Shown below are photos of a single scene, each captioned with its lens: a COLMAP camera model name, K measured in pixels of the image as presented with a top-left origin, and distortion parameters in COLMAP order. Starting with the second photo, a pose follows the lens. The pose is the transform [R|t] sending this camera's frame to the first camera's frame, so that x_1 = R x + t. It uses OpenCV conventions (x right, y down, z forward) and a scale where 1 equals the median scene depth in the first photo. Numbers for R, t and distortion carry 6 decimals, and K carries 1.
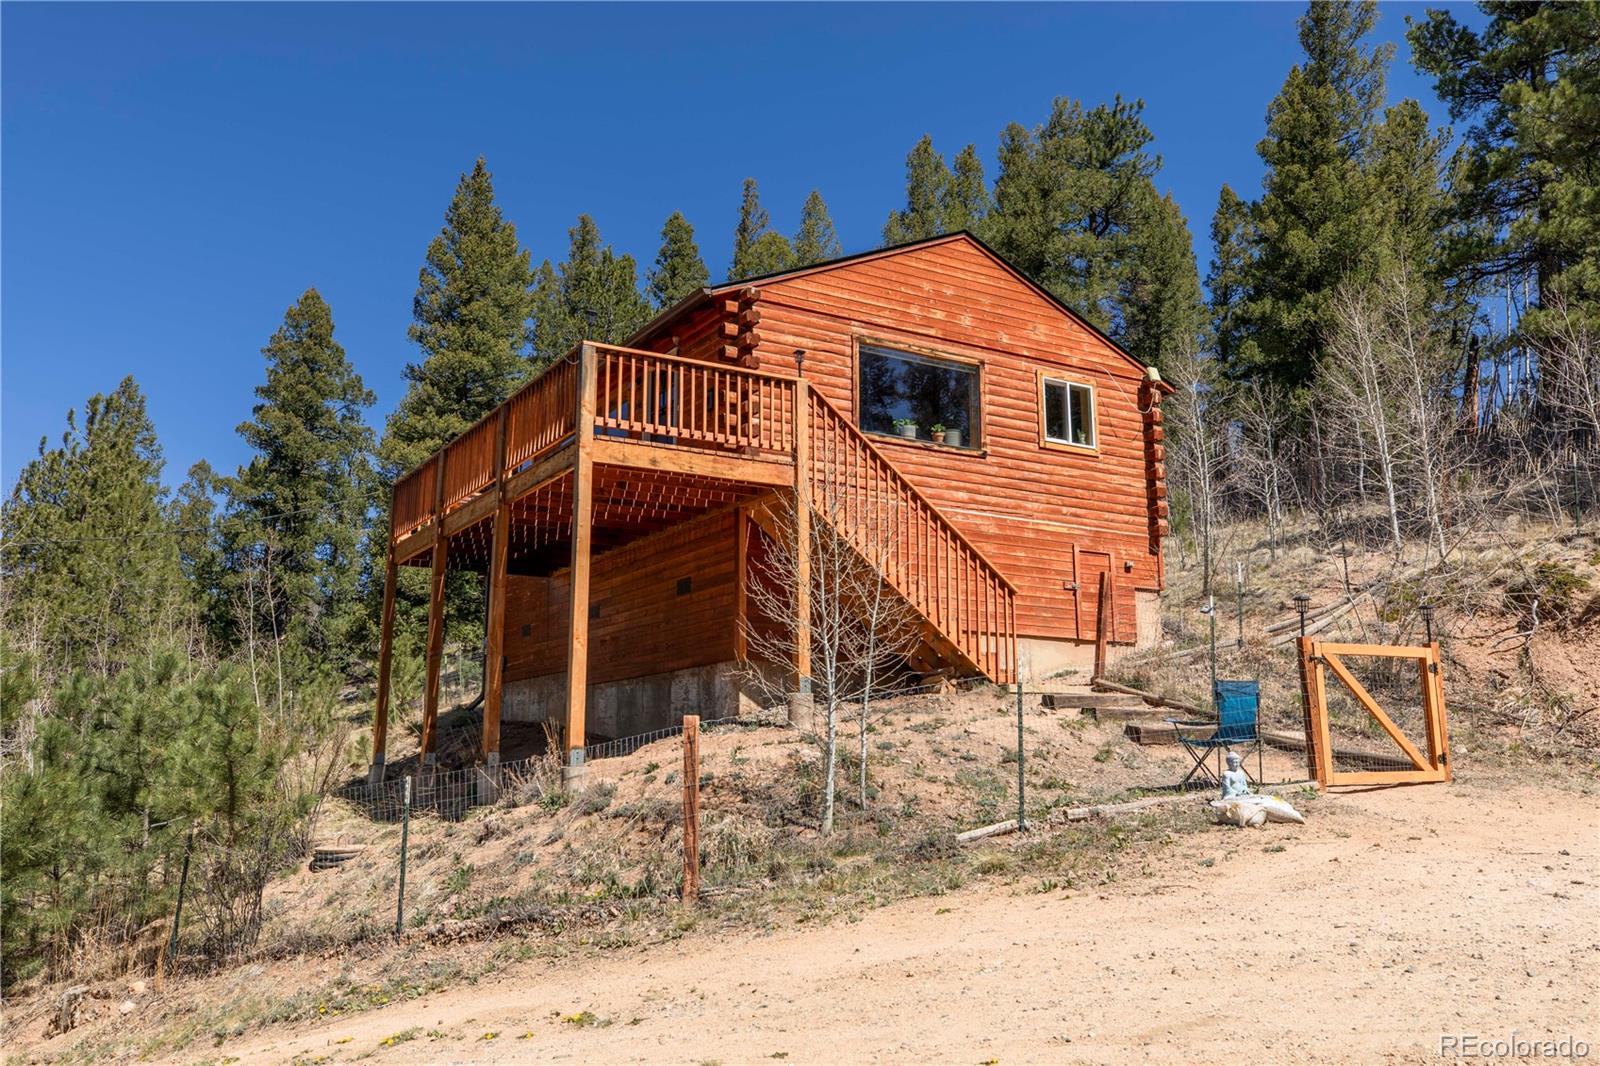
lens RADIAL K [[1322.2, 0, 799.4], [0, 1322.2, 534.3], [0, 0, 1]] dist [-0.009576, 0.000630]
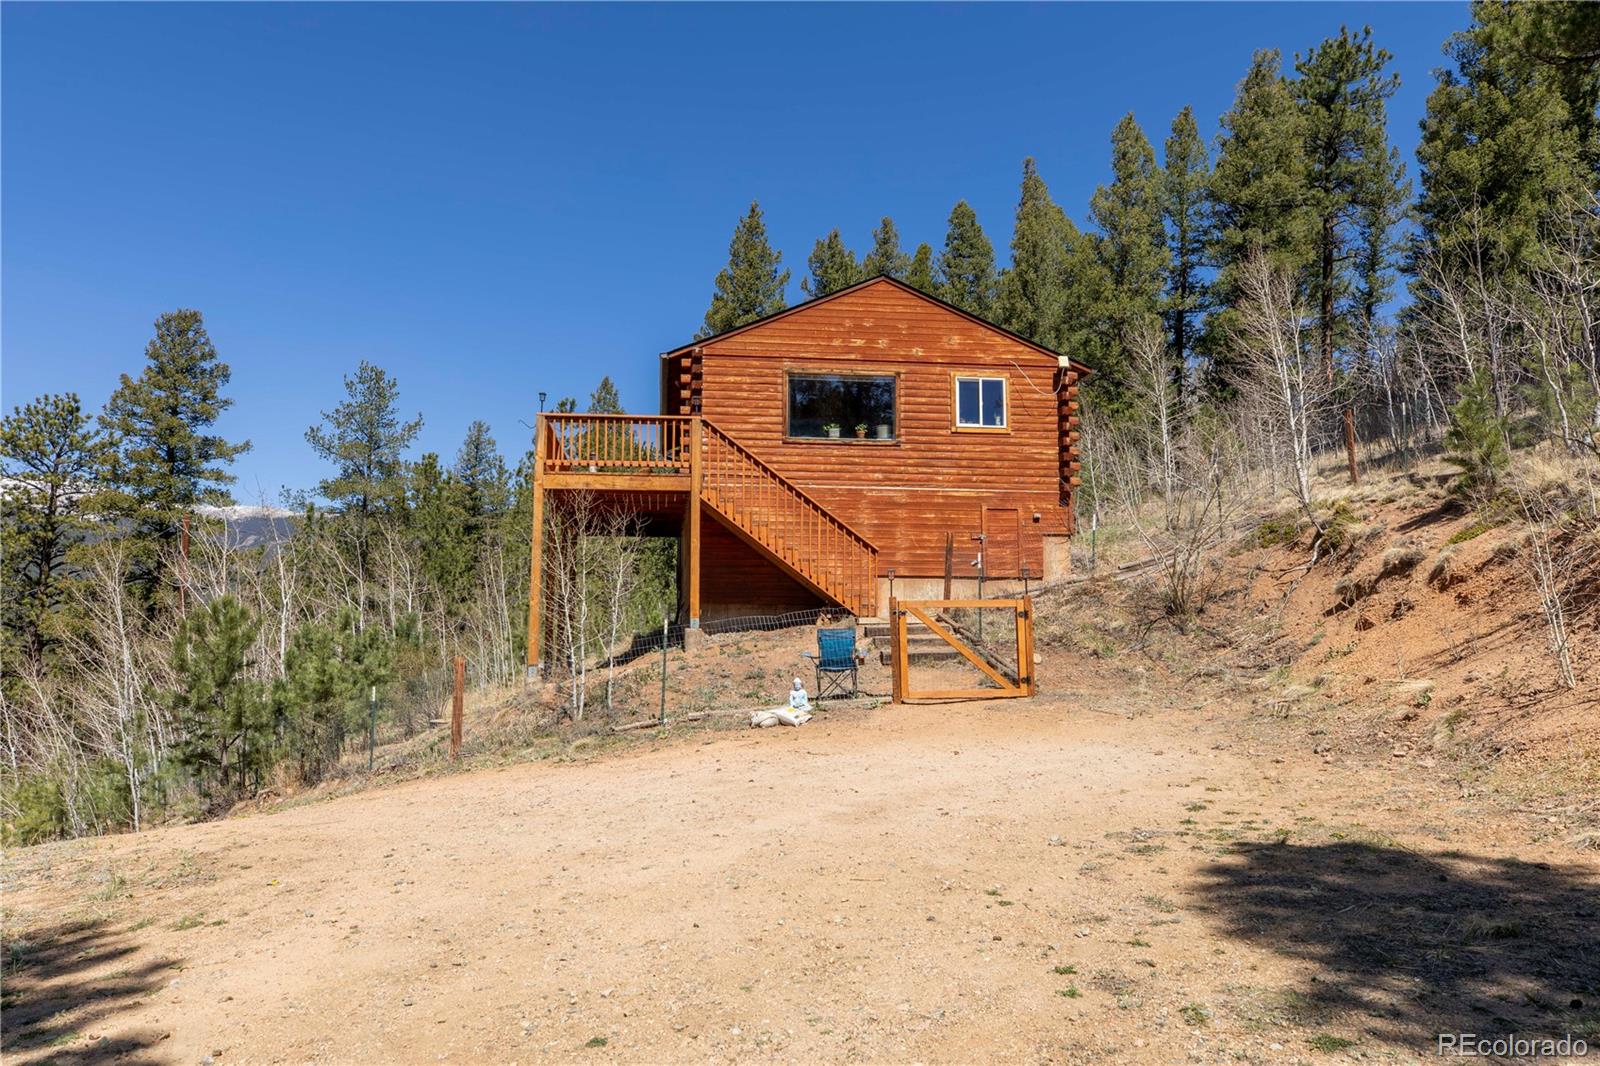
lens RADIAL K [[1142.5, 0, 801.7], [0, 1142.5, 528.4], [0, 0, 1]] dist [0.019703, 0.001171]
pose [[0.914756, -0.042451, -0.401770, 0.502011], [0.071750, 0.995726, 0.058152, -0.047812], [0.397585, -0.082022, 0.913892, -0.107172]]
